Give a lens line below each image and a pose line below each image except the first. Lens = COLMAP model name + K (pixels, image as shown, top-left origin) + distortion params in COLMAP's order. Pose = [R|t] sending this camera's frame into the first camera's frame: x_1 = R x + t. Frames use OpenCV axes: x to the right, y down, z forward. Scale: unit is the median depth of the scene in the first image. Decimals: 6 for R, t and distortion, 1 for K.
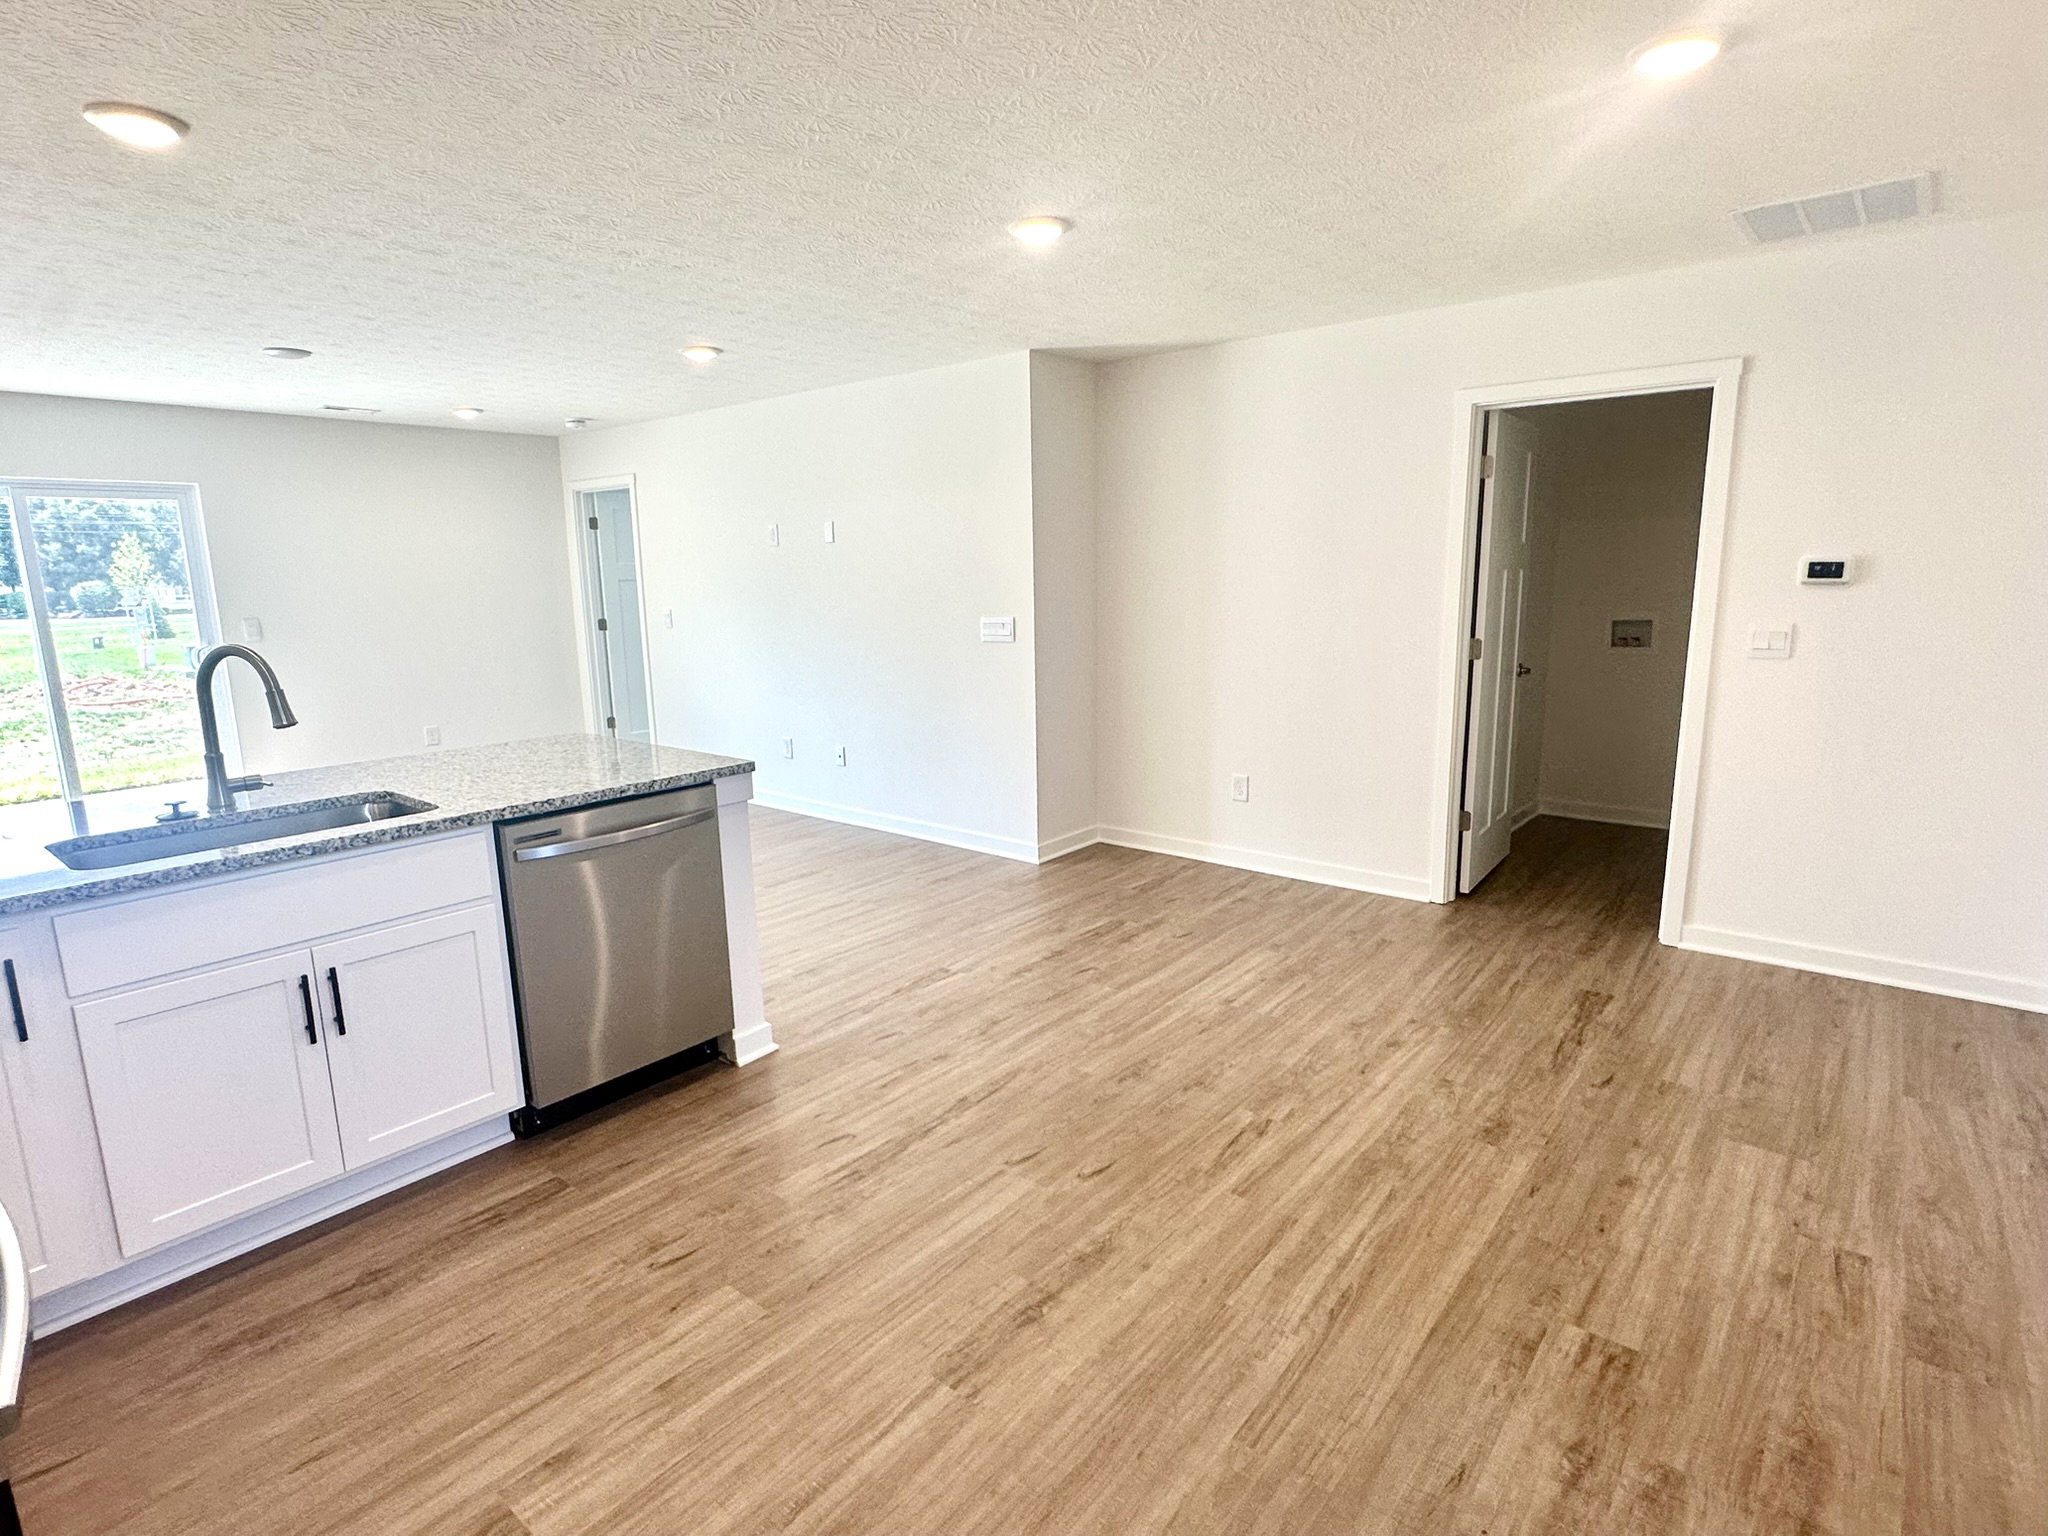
lens RADIAL K [[1059.2, 0, 1019.8], [0, 1059.2, 765.7], [0, 0, 1]] dist [-0.005884, 0.000846]
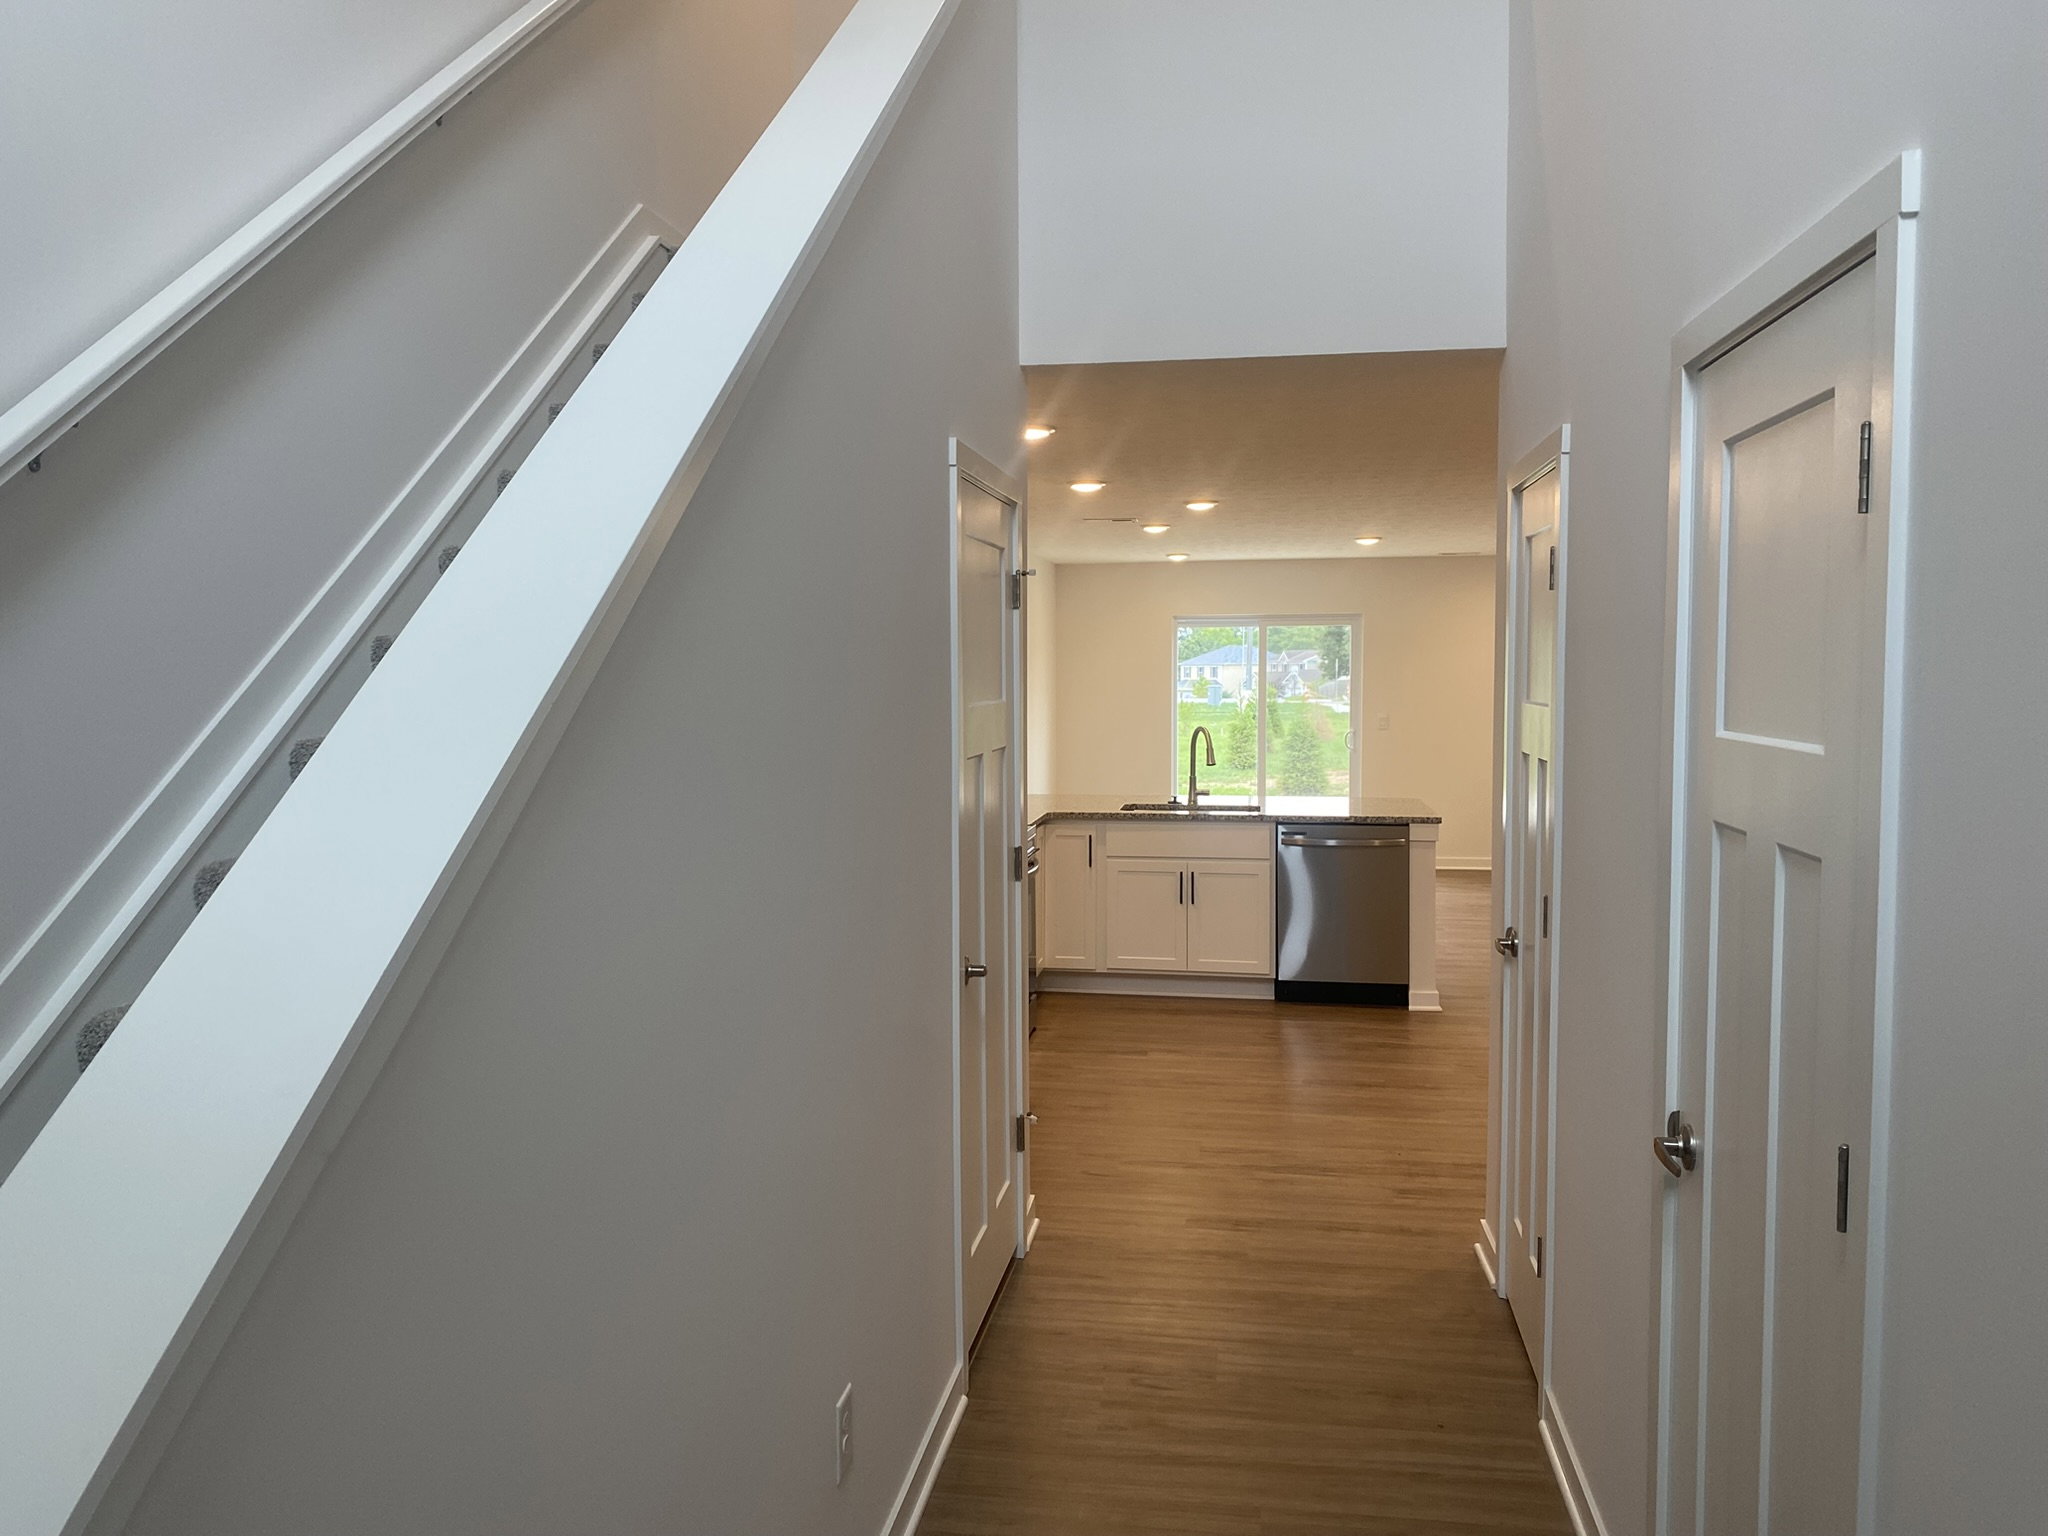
lens RADIAL K [[1558.7, 0, 929.4], [0, 1558.7, 730.4], [0, 0, 1]] dist [0.039647, -0.045306]
pose [[0.466340, 0.054015, -0.882955, 1.612714], [-0.166130, 0.985722, -0.027442, 0.064843], [0.868866, 0.159483, 0.468655, -0.872985]]
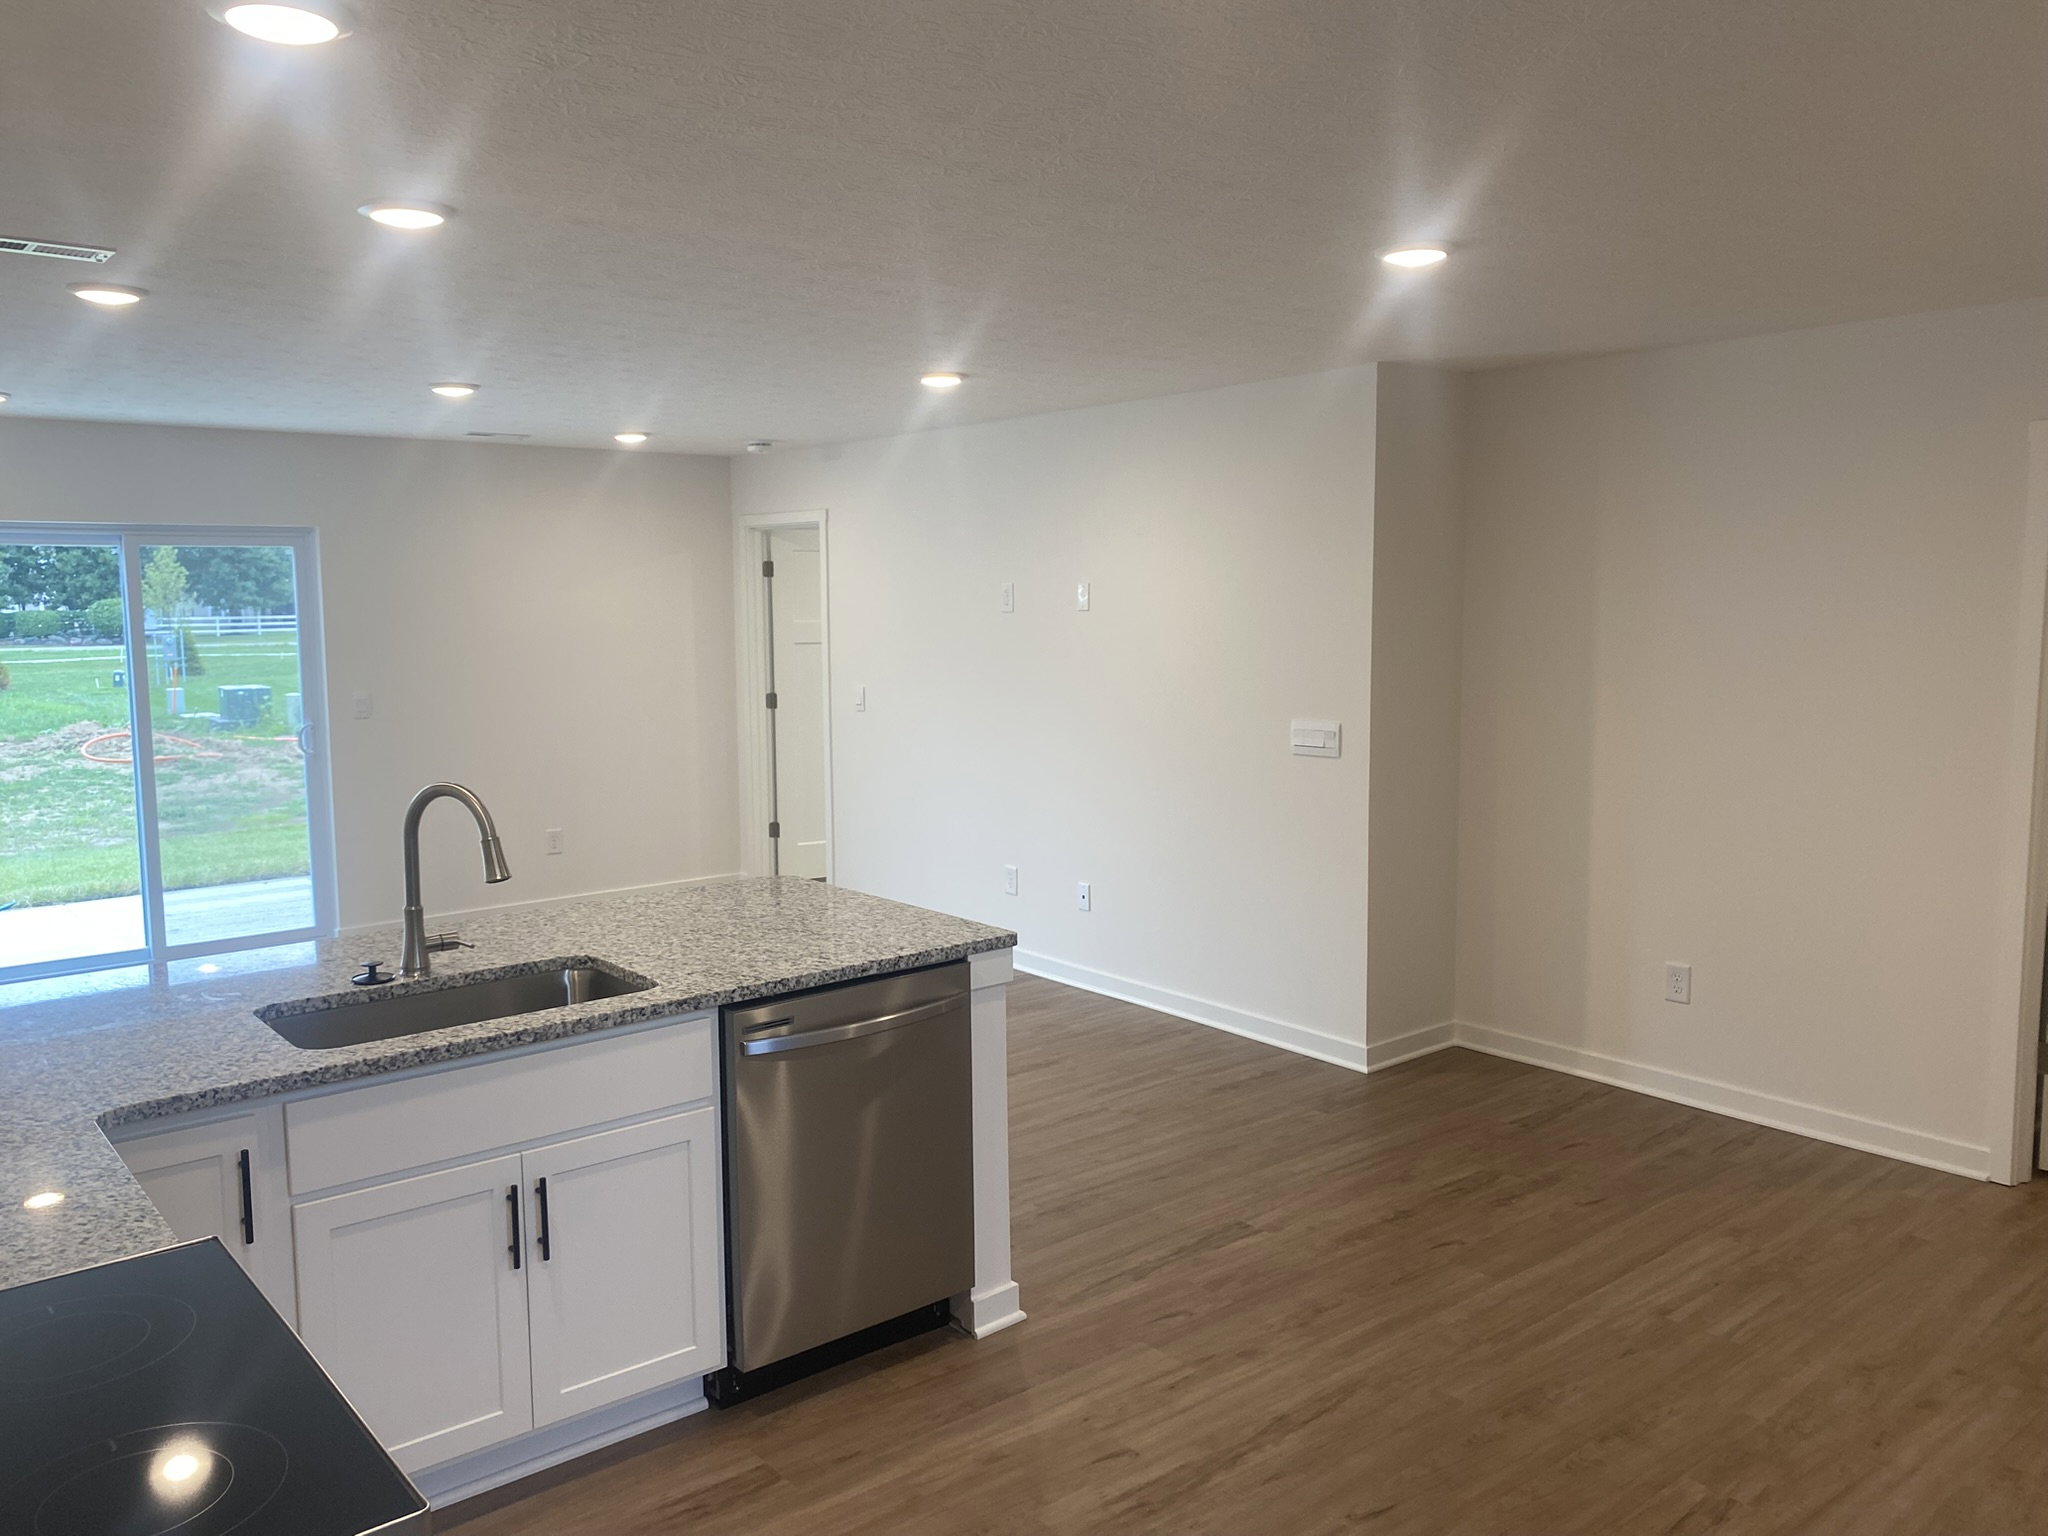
lens RADIAL K [[1558.7, 0, 997.7], [0, 1558.7, 742.2], [0, 0, 1]] dist [0.039647, -0.045306]
pose [[0.980252, 0.028085, -0.195746, -0.048812], [-0.044839, 0.995649, -0.081691, -0.055807], [0.192599, 0.088855, 0.977246, -0.148672]]
